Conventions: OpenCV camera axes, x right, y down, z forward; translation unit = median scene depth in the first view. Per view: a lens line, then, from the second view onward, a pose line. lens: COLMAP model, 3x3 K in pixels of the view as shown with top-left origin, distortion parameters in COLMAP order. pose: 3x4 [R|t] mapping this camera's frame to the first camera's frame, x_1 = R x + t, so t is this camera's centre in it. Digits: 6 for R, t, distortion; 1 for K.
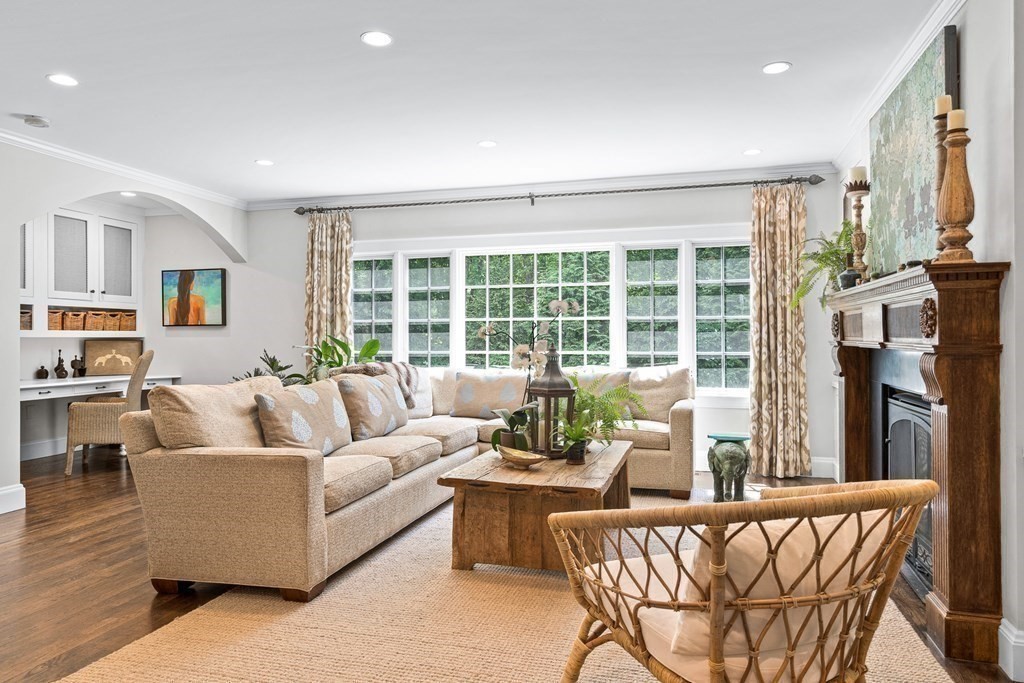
lens RADIAL K [[664.2, 0, 509.6], [0, 664.2, 332.6], [0, 0, 1]] dist [0.003051, 0.001337]
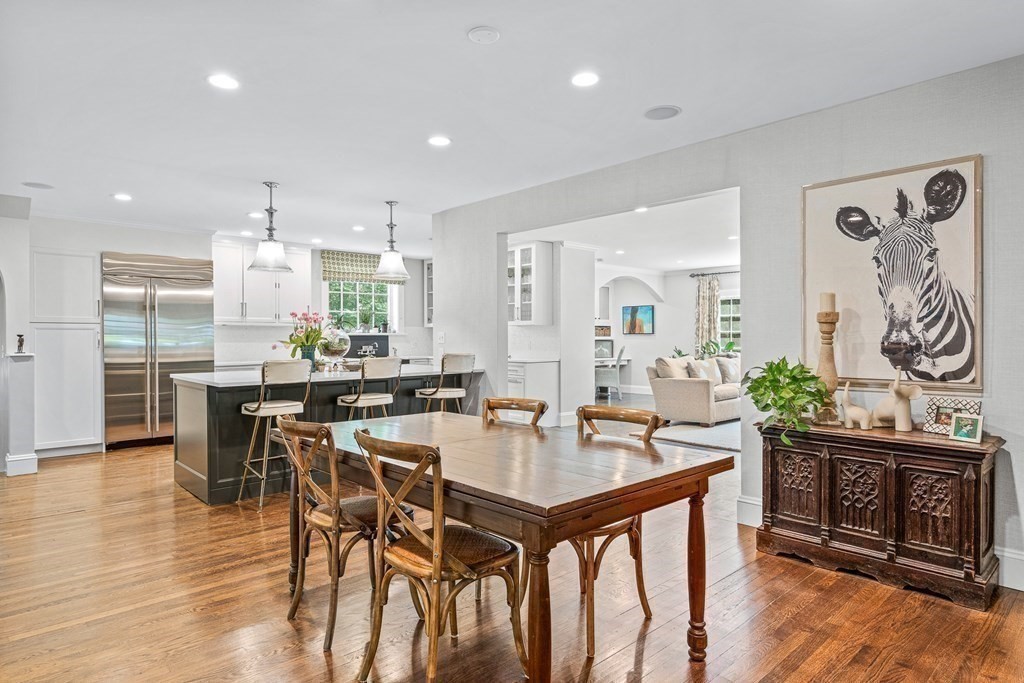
lens RADIAL K [[598.7, 0, 512.0], [0, 598.7, 341.5], [0, 0, 1]] dist [0.014038, -0.000680]
pose [[0.851792, 0.005332, -0.523854, 0.194741], [0.003481, 0.999869, 0.015837, -0.022286], [0.523869, -0.015314, 0.851661, -0.962479]]
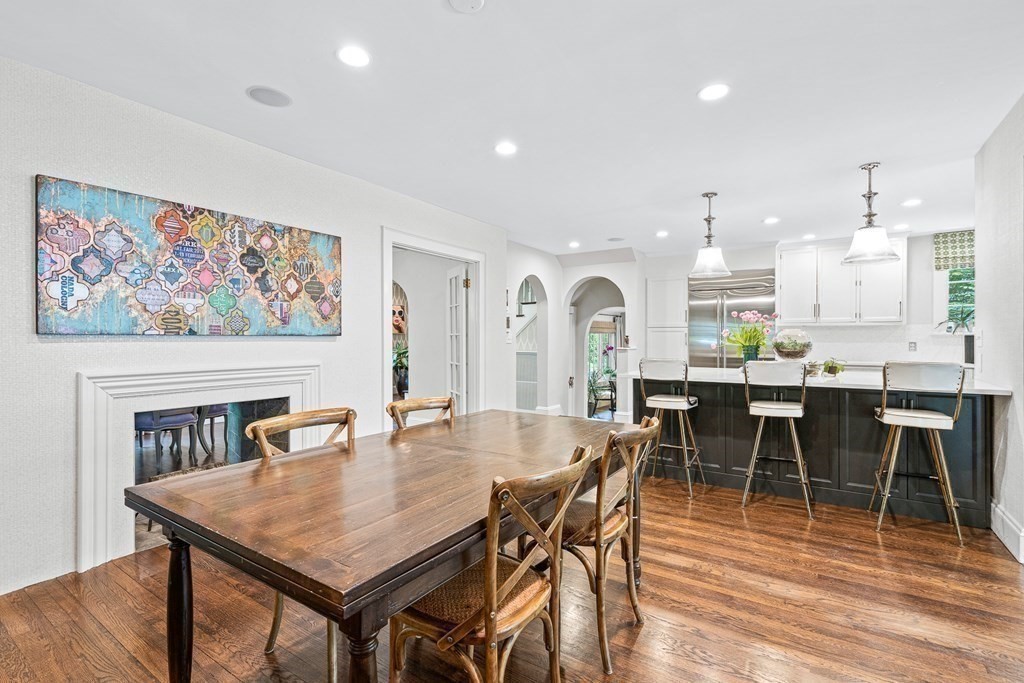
lens RADIAL K [[470.0, 0, 511.2], [0, 470.0, 337.9], [0, 0, 1]] dist [0.002814, 0.000515]
pose [[-0.314051, 0.002472, -0.949403, 0.235080], [0.007490, 0.999972, 0.000126, -0.016283], [0.949377, -0.007071, -0.314061, -0.425609]]
